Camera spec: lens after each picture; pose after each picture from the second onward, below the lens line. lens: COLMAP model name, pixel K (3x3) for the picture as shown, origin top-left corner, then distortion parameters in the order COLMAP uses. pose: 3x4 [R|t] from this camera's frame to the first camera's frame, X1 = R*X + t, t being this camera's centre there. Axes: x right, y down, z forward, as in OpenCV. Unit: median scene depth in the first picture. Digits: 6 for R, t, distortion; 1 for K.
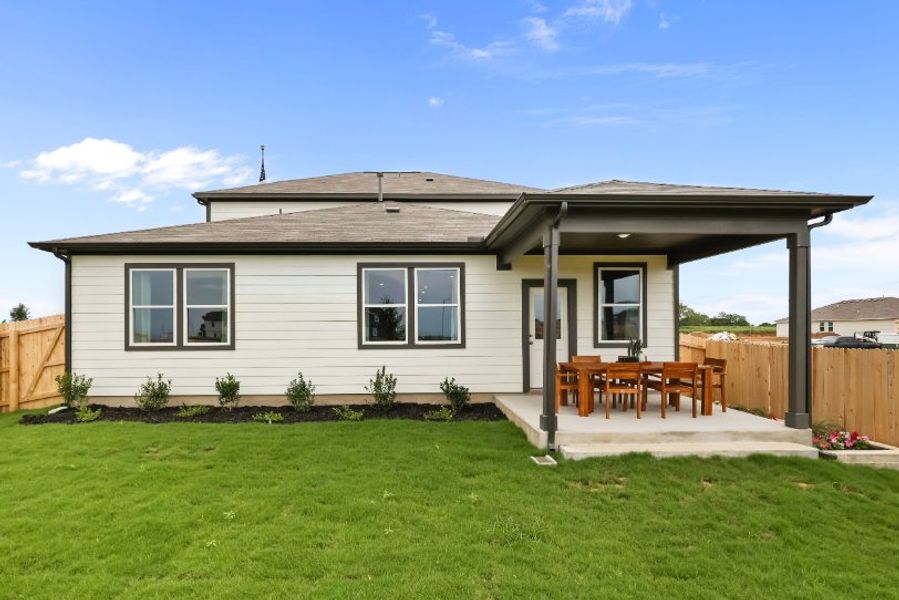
lens RADIAL K [[459.8, 0, 416.3], [0, 459.8, 330.4], [0, 0, 1]] dist [-0.001496, 0.000212]
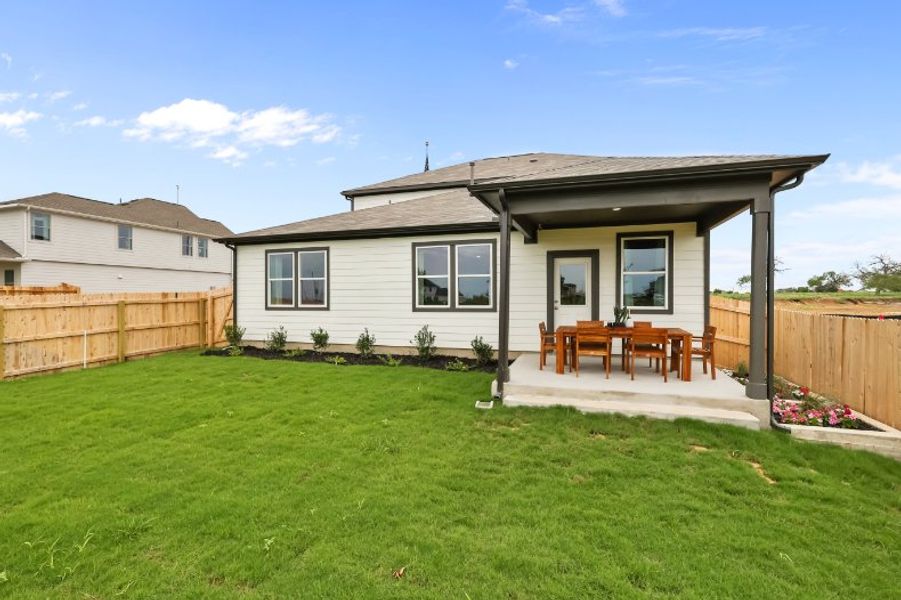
lens RADIAL K [[417.4, 0, 447.9], [0, 417.4, 300.3], [0, 0, 1]] dist [-0.001615, 0.000385]
pose [[0.938955, 0.006687, -0.343975, 0.361546], [-0.002870, 0.999929, 0.011604, -0.002922], [0.344028, -0.009908, 0.938907, -0.039361]]
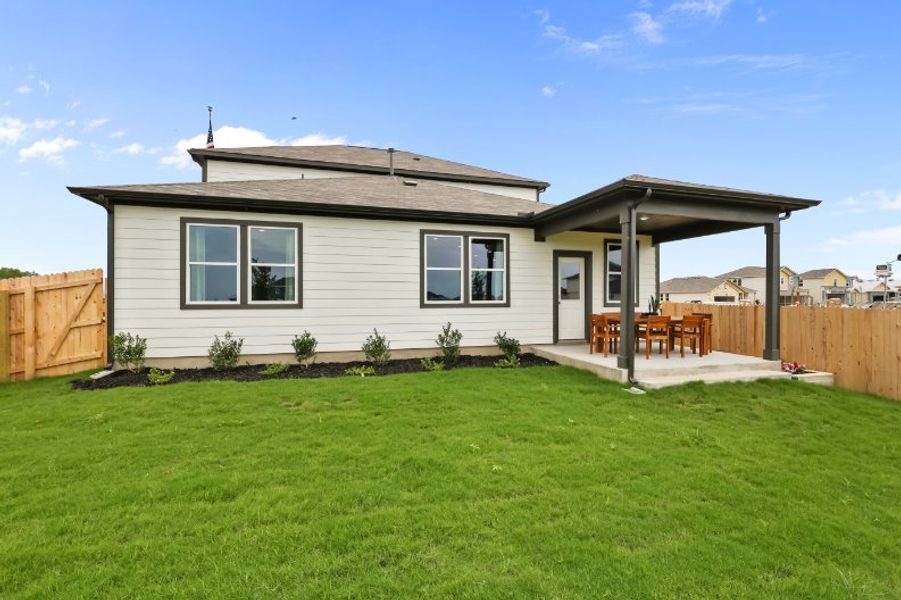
lens RADIAL K [[417.4, 0, 447.9], [0, 417.4, 300.3], [0, 0, 1]] dist [-0.001615, 0.000385]
pose [[0.961642, 0.005015, 0.274262, -0.341452], [-0.005236, 0.999986, 0.000073, 0.022856], [-0.274258, -0.001507, 0.961655, 0.023941]]
